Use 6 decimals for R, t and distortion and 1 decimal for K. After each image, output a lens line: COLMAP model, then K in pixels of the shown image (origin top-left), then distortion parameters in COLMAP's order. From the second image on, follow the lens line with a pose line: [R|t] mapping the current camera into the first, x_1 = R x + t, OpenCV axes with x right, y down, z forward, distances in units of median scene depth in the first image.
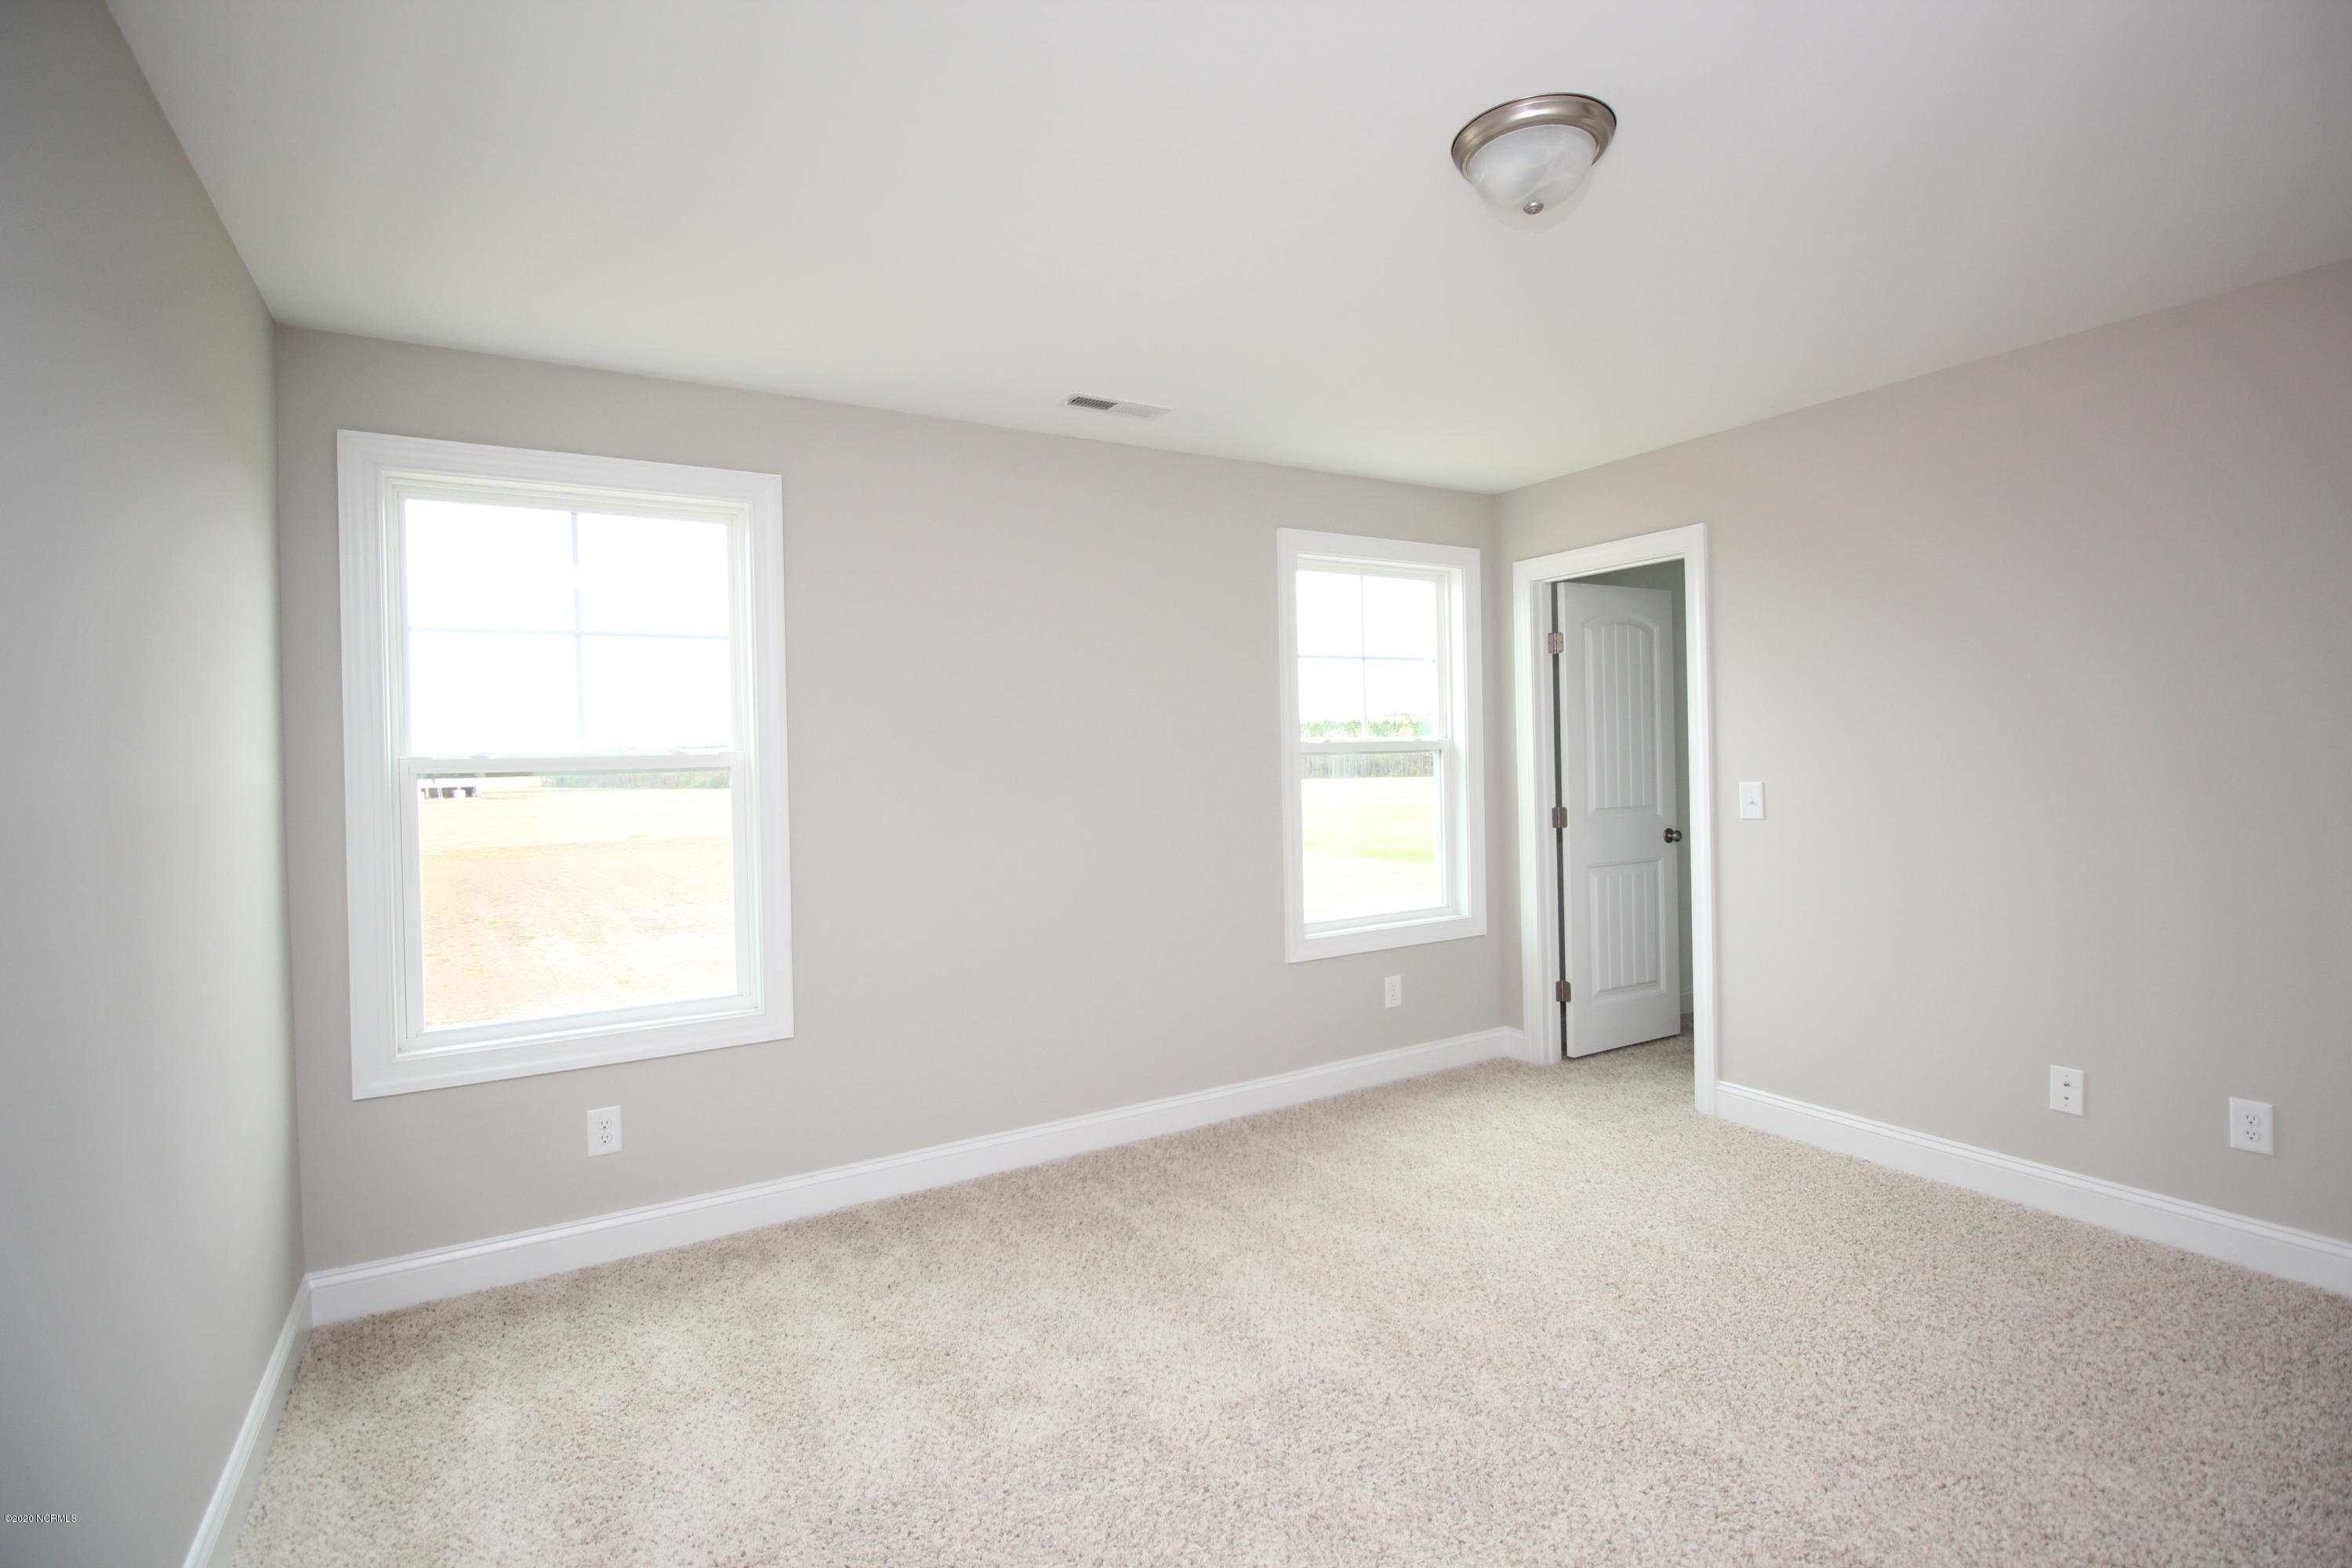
lens RADIAL K [[1107.7, 0, 1199.2], [0, 1107.7, 749.5], [0, 0, 1]] dist [-0.009678, -0.000018]
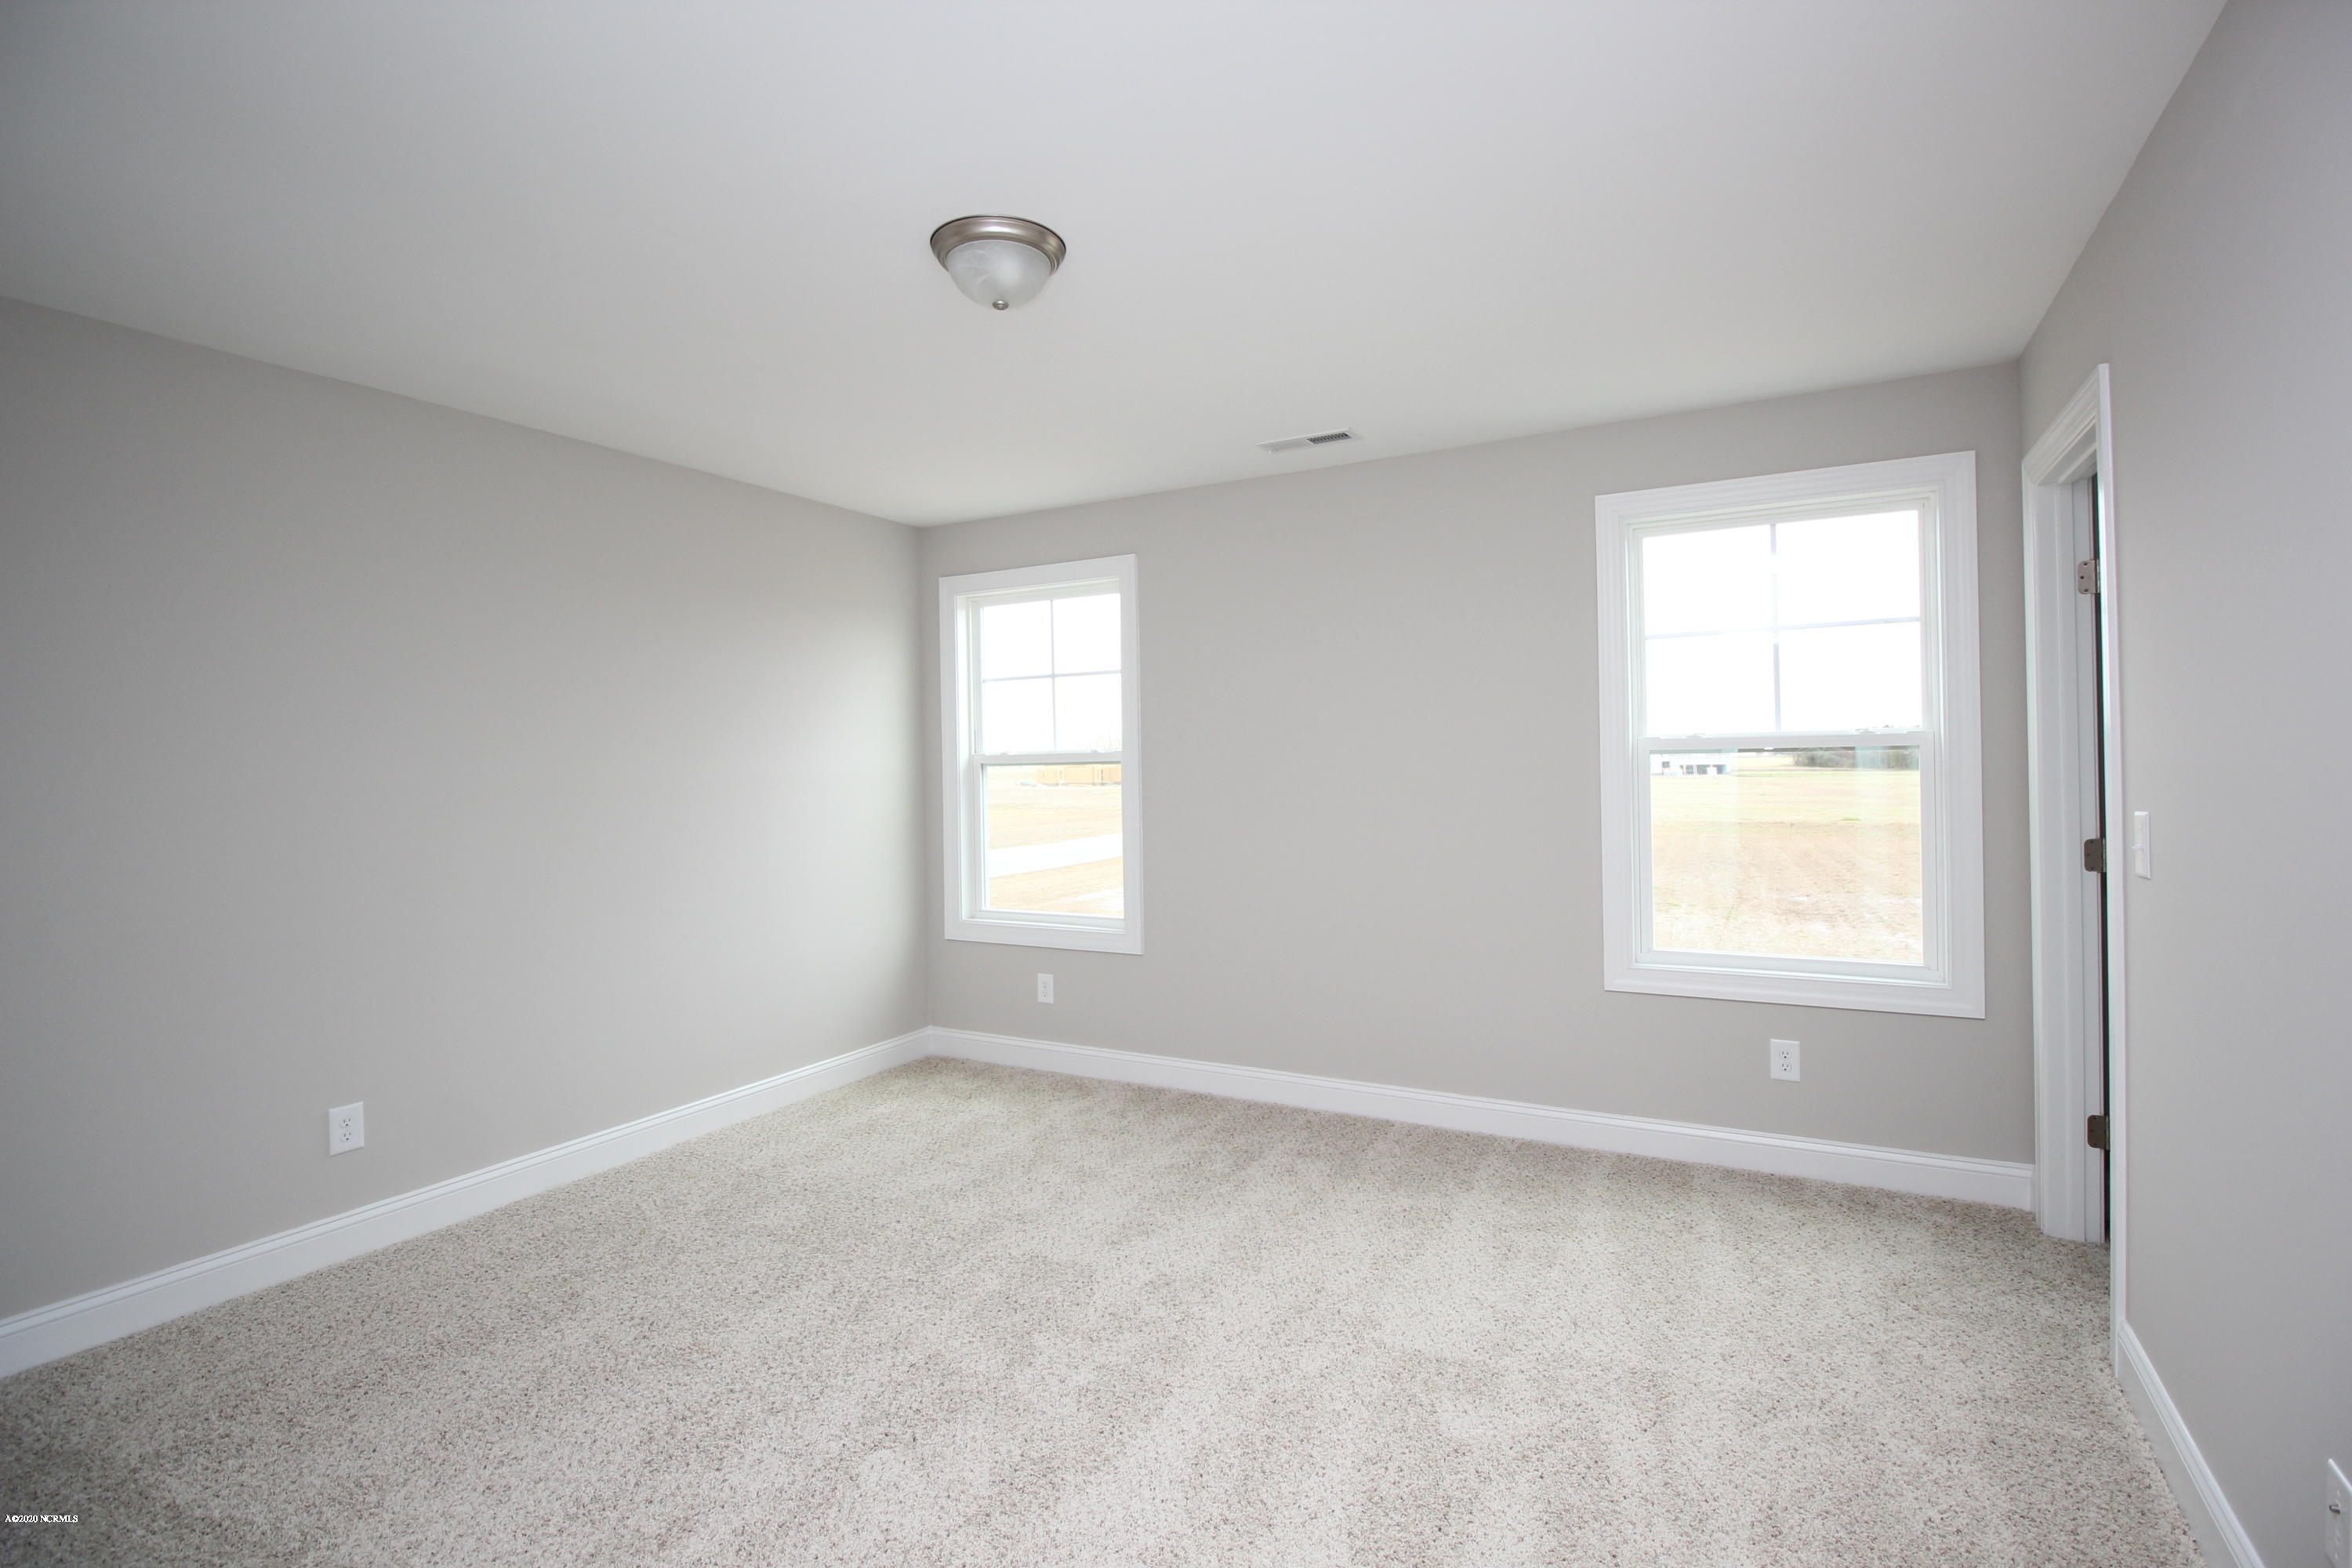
lens RADIAL K [[1105.7, 0, 1173.3], [0, 1105.7, 751.1], [0, 0, 1]] dist [0.000042, -0.008329]
pose [[0.499662, 0.007283, -0.866190, 0.866041], [0.010446, 0.999841, 0.014433, -0.017400], [0.866157, -0.016260, 0.499507, 0.341937]]
